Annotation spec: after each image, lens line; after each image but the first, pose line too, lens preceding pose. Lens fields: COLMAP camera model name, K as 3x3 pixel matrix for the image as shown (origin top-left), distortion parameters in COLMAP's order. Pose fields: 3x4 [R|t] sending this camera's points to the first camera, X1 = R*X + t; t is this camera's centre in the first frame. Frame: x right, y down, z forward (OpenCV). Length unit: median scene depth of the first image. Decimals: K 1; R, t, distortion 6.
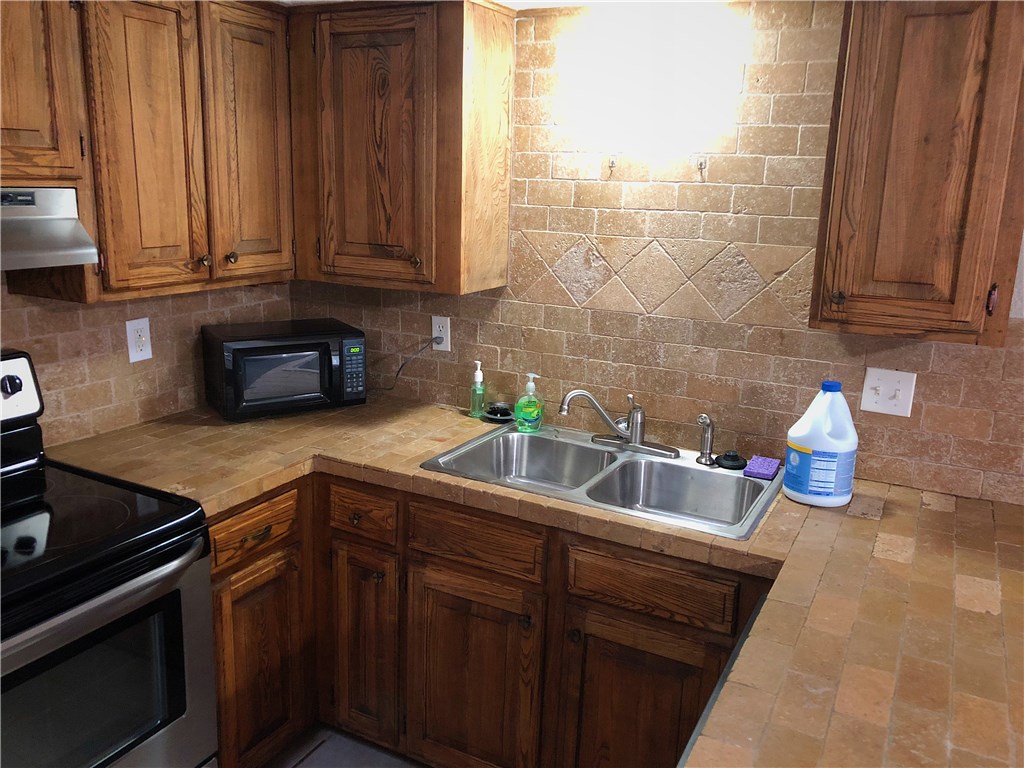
lens RADIAL K [[846.7, 0, 504.0], [0, 846.7, 377.0], [0, 0, 1]] dist [0.050013, -0.045708]
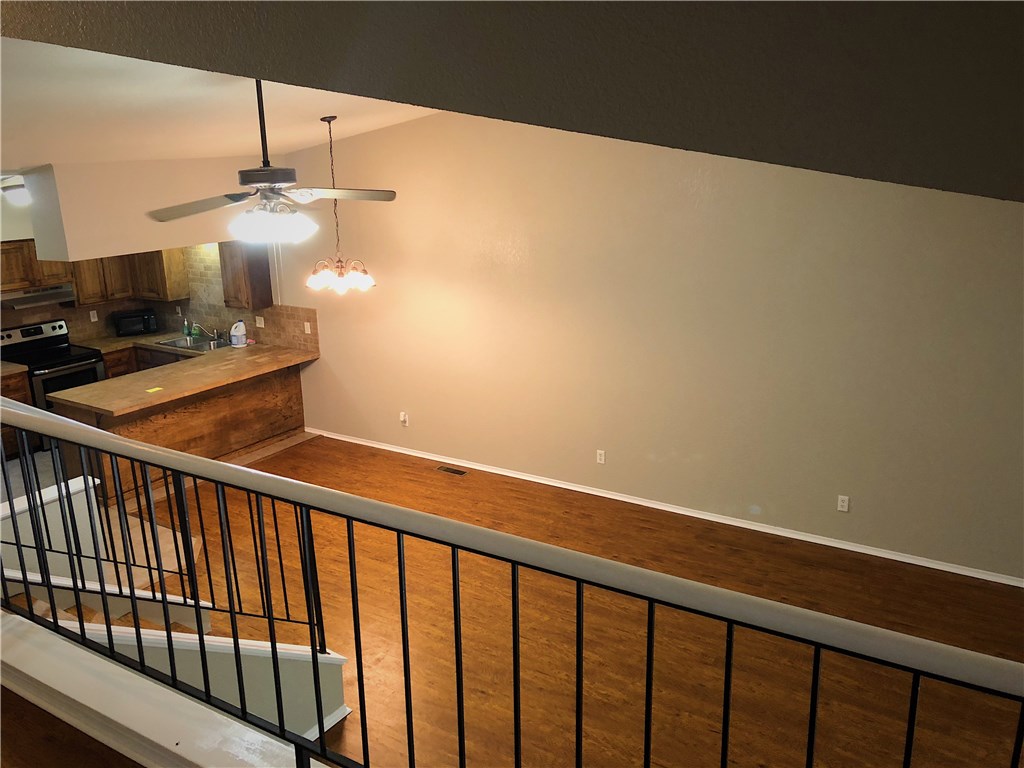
lens RADIAL K [[846.7, 0, 504.6], [0, 846.7, 379.3], [0, 0, 1]] dist [0.050013, -0.045708]
pose [[0.996157, -0.032883, -0.081182, 1.895494], [0.035742, 0.998782, 0.034017, 0.194201], [0.079965, -0.036788, 0.996119, -2.974105]]
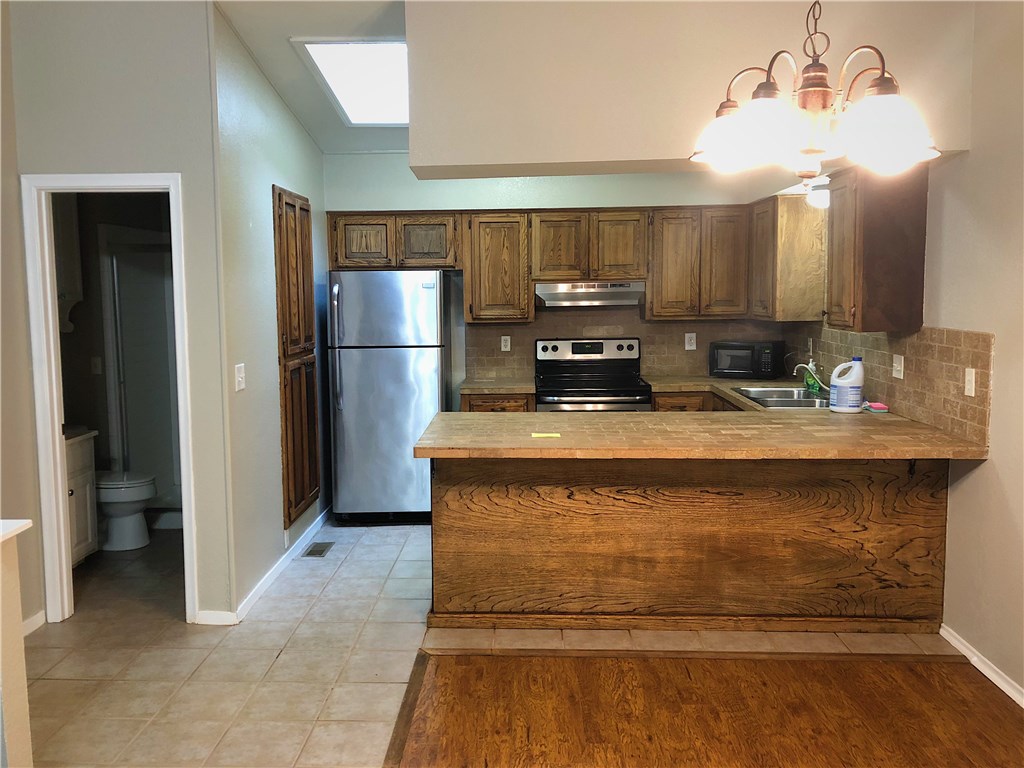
lens RADIAL K [[846.7, 0, 492.3], [0, 846.7, 378.9], [0, 0, 1]] dist [0.050013, -0.045708]
pose [[0.425749, 0.056357, -0.903085, 1.737019], [-0.175882, 0.984176, -0.021500, 0.242233], [0.887583, 0.167990, 0.428924, -0.624007]]
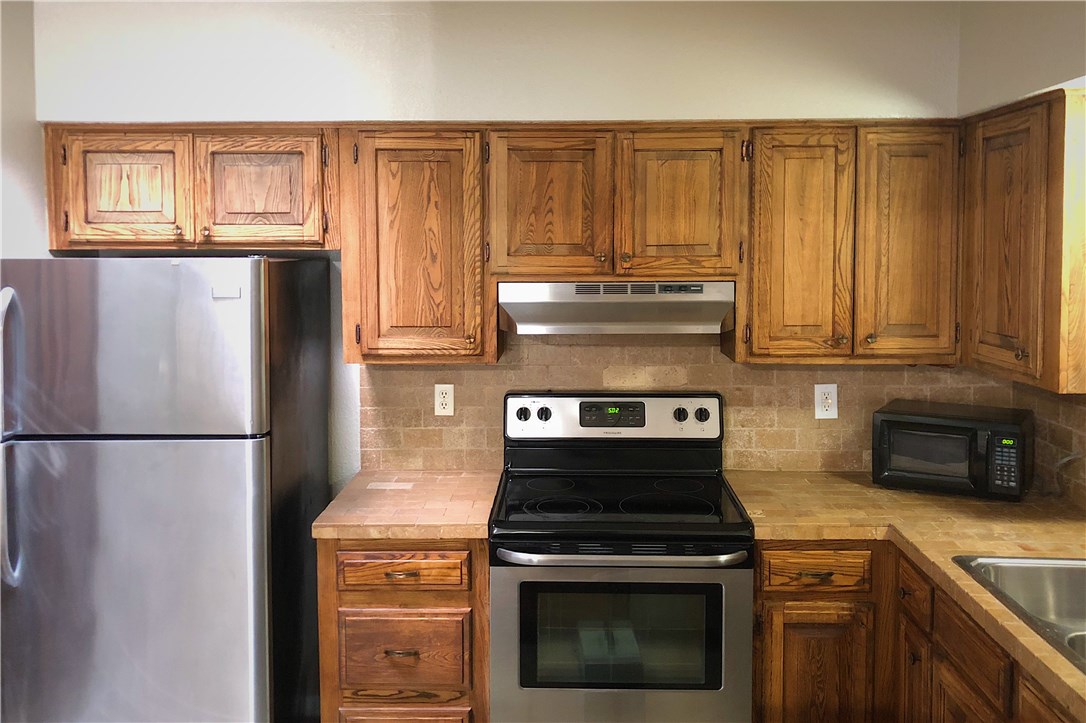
lens RADIAL K [[956.7, 0, 541.4], [0, 956.7, 279.5], [0, 0, 1]] dist [0.034086, -0.027511]
pose [[0.437498, 0.009817, -0.899166, 0.674079], [-0.184522, 0.979641, -0.079085, -0.033443], [0.880084, 0.200515, 0.430403, 0.030052]]
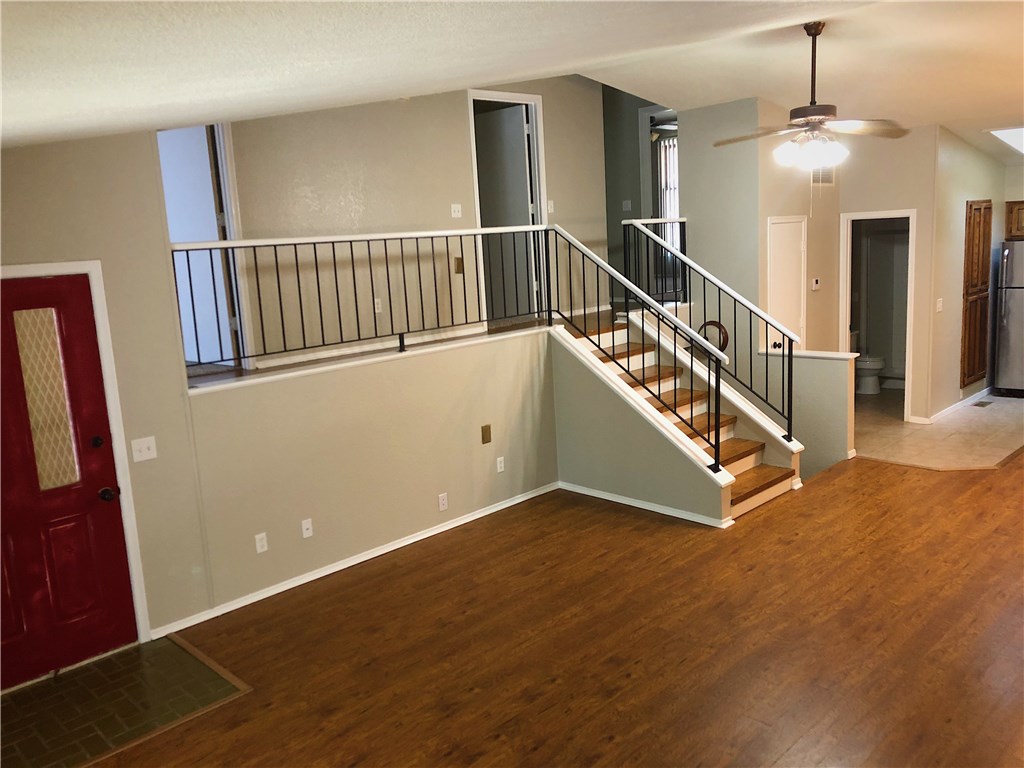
lens RADIAL K [[846.7, 0, 495.7], [0, 846.7, 375.3], [0, 0, 1]] dist [0.050013, -0.045708]
pose [[-0.322780, 0.142839, -0.935634, 4.009282], [-0.159920, 0.966103, 0.202661, 0.142773], [0.932866, 0.215042, -0.288995, -0.982206]]
